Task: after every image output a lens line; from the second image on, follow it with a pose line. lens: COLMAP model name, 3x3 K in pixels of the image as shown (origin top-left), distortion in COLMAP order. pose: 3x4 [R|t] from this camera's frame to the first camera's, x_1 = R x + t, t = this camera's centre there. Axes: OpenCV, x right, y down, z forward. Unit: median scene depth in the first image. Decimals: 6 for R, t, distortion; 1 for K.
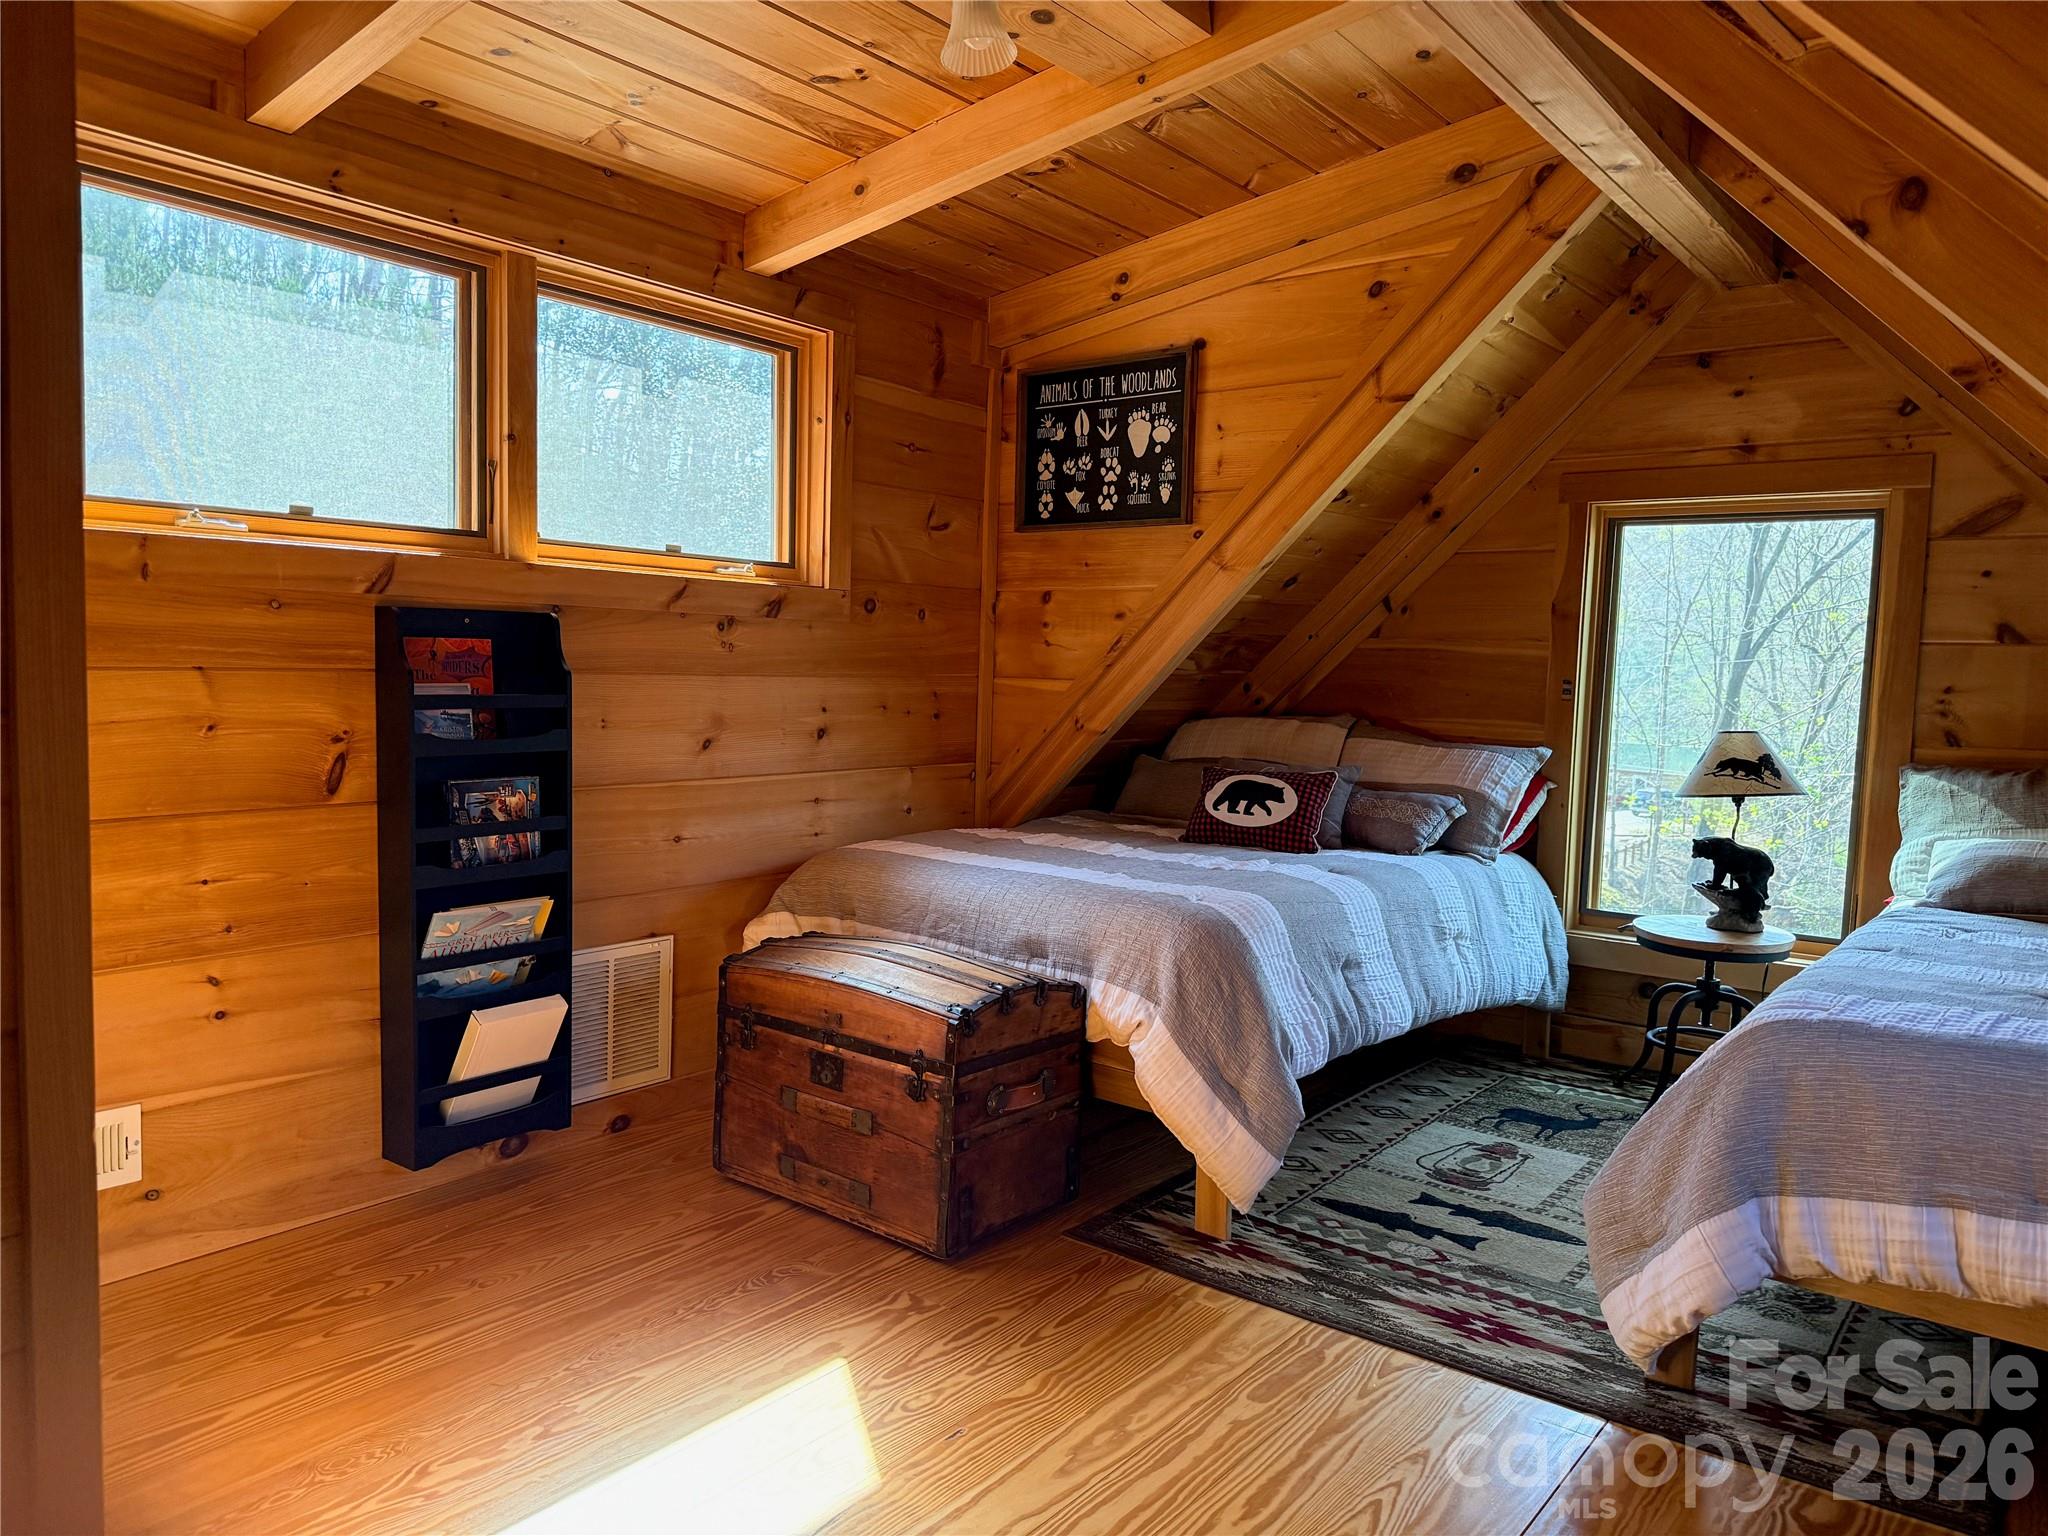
lens RADIAL K [[1427.0, 0, 1007.5], [0, 1427.0, 762.8], [0, 0, 1]] dist [0.066065, -0.089957]
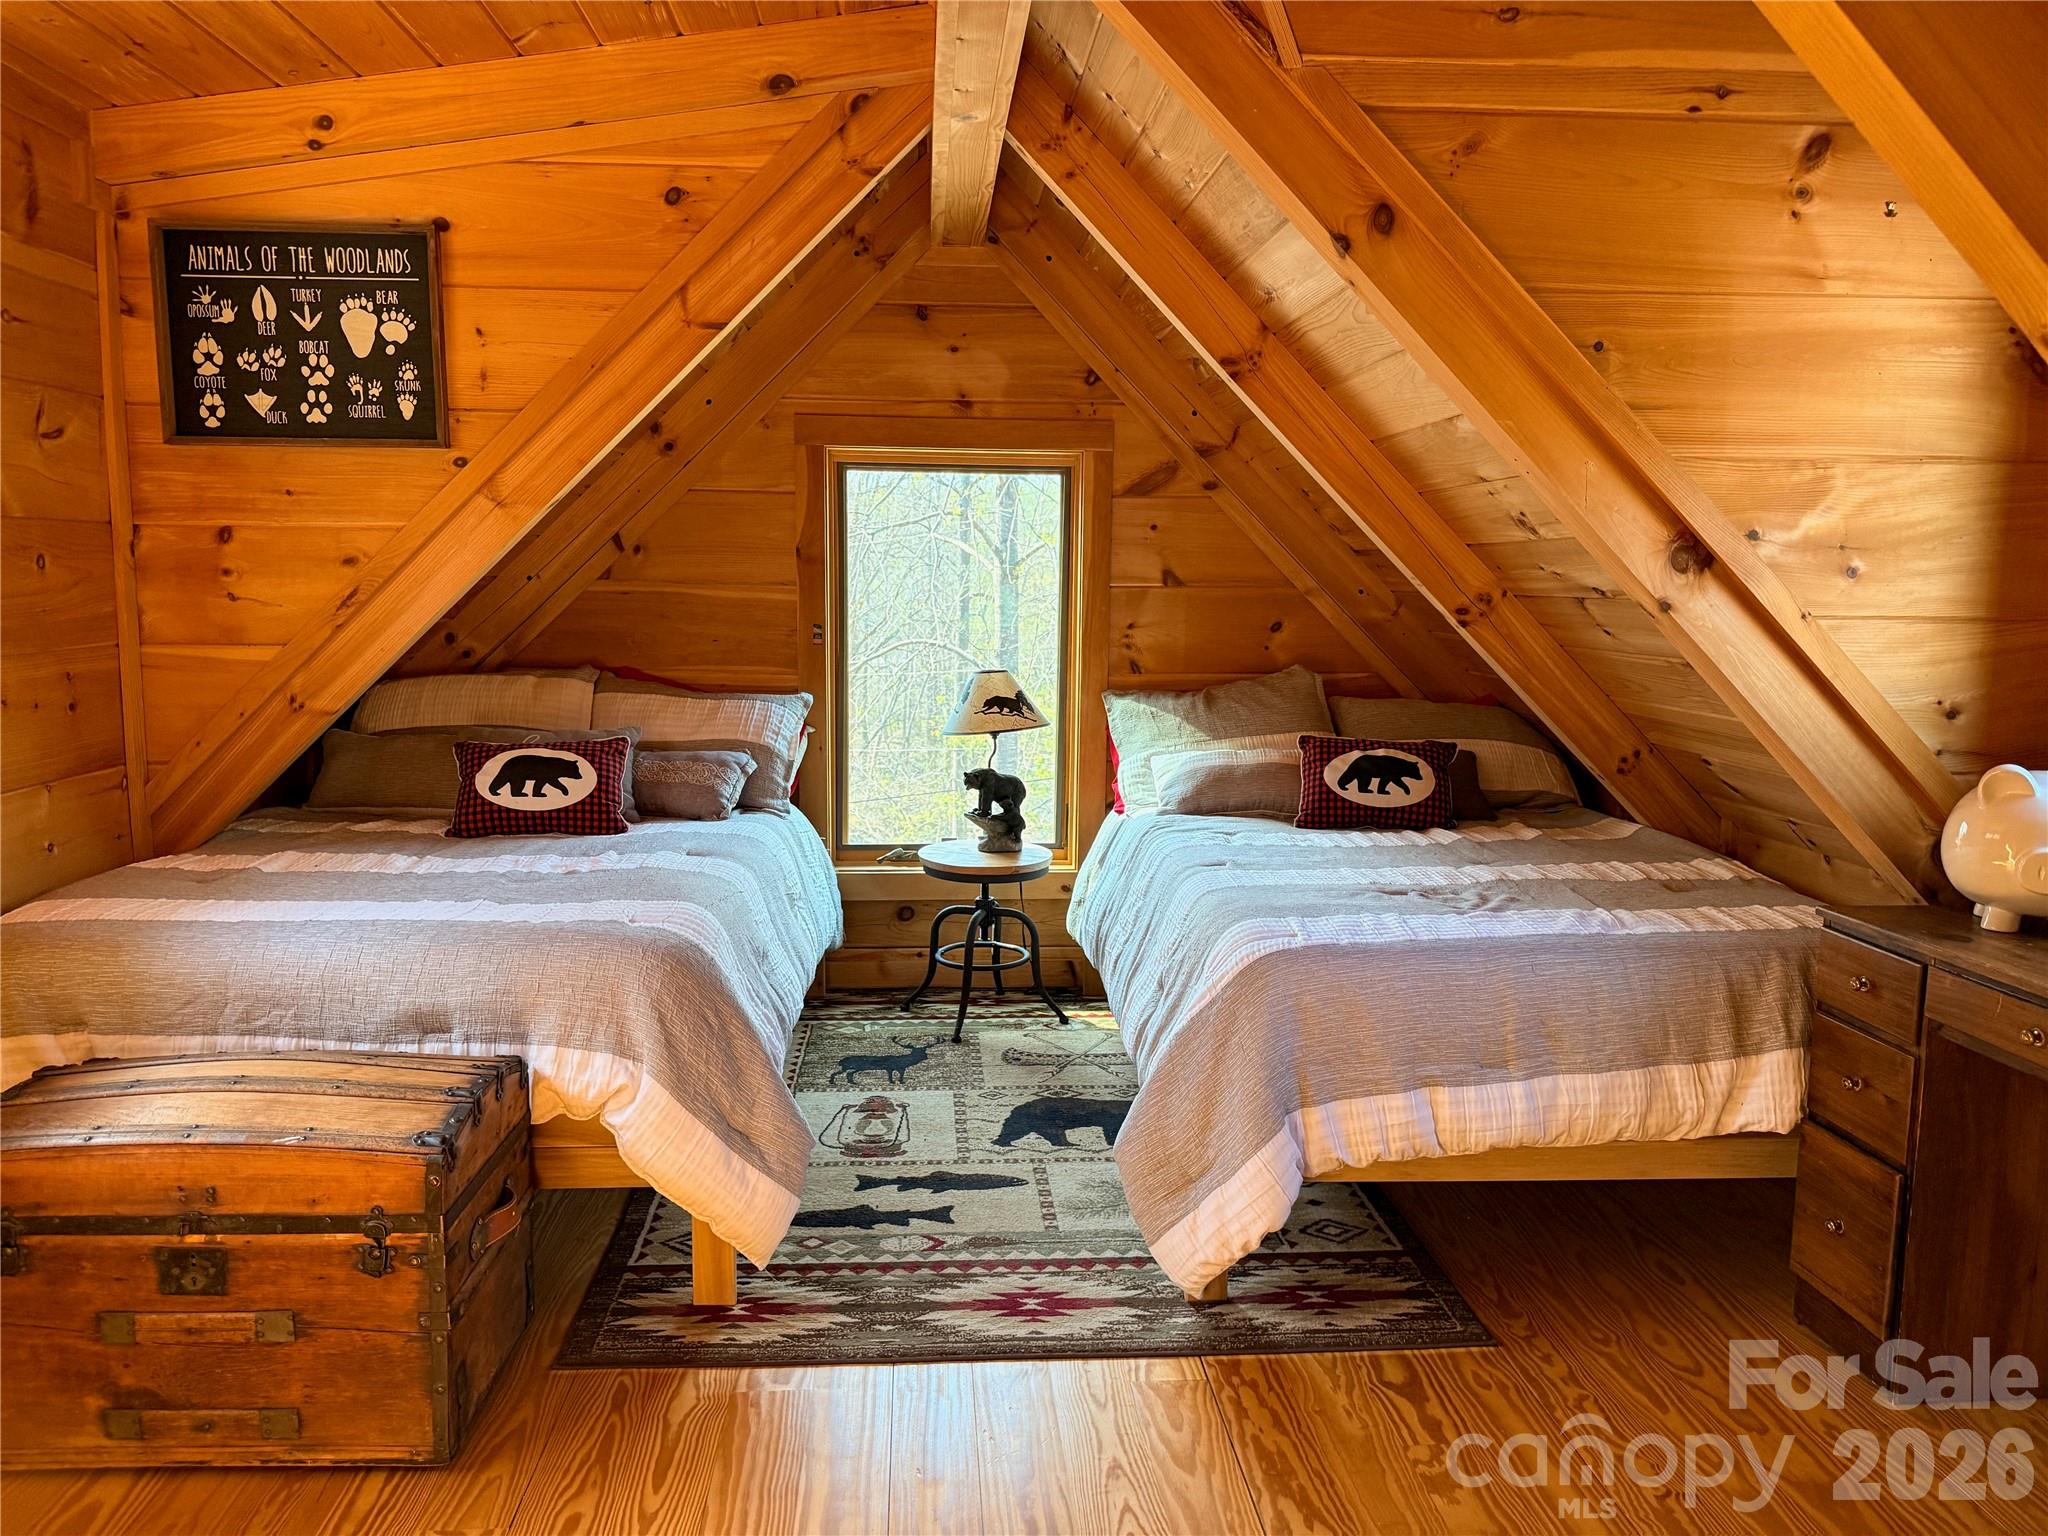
lens RADIAL K [[1427.0, 0, 1032.2], [0, 1427.0, 767.4], [0, 0, 1]] dist [0.066065, -0.089957]
pose [[0.742626, -0.103959, 0.661589, -0.195904], [0.056693, 0.994091, 0.092570, -0.047829], [-0.667303, -0.031238, 0.744131, 0.178861]]
